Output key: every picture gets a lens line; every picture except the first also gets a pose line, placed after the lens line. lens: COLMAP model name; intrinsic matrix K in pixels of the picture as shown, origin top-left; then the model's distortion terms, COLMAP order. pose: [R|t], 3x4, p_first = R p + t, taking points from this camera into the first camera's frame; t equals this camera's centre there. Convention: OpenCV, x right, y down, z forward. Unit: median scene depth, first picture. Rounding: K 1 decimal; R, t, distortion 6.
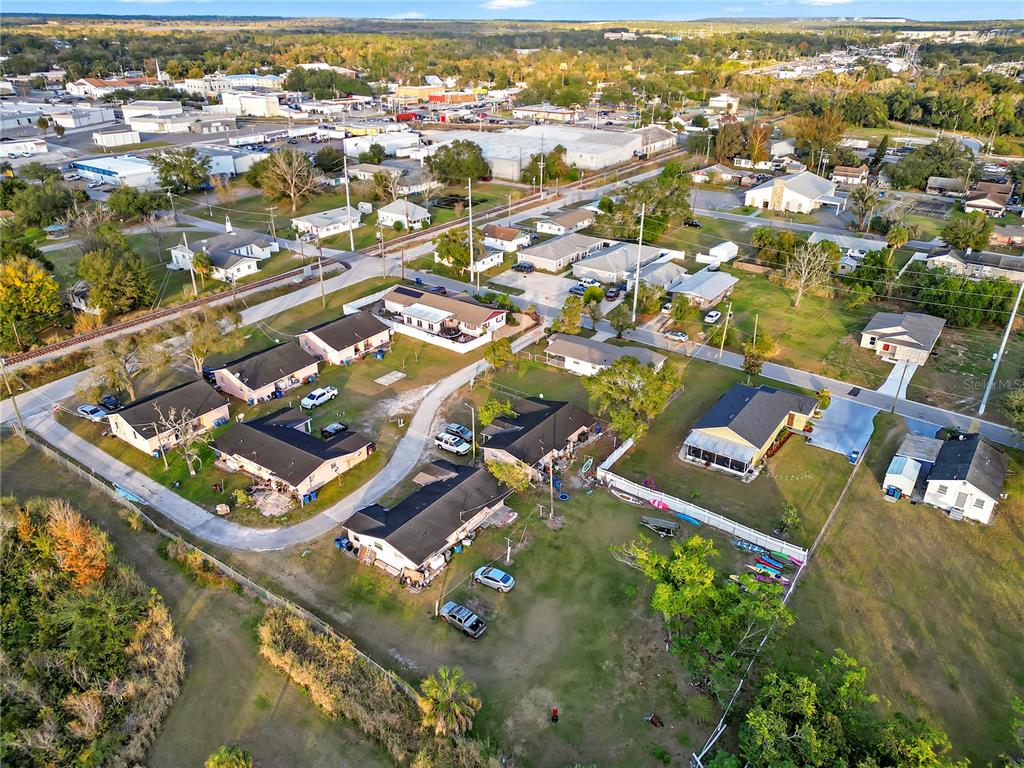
lens RADIAL K [[723.2, 0, 512.0], [0, 723.2, 384.0], [0, 0, 1]] dist [0.092014, -0.106880]
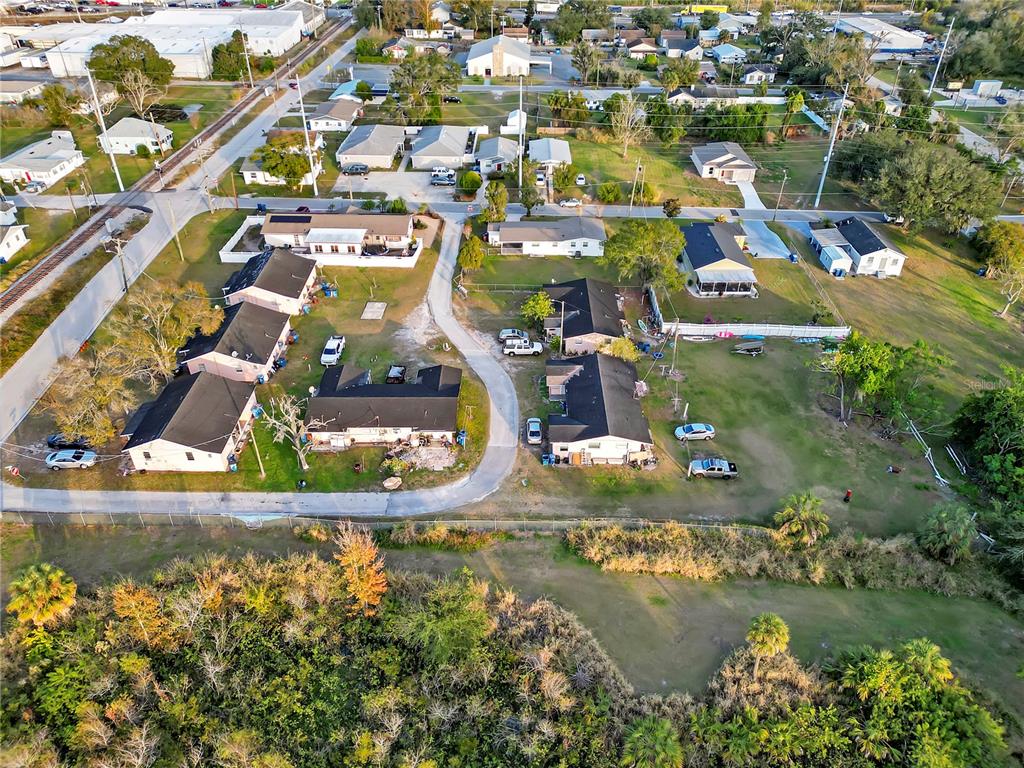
lens RADIAL K [[723.2, 0, 512.0], [0, 723.2, 384.0], [0, 0, 1]] dist [0.092014, -0.106880]
pose [[0.819049, -0.326738, 0.471595, -0.433549], [0.255549, 0.943711, 0.210010, -0.060791], [-0.513667, -0.051492, 0.856443, 0.114858]]
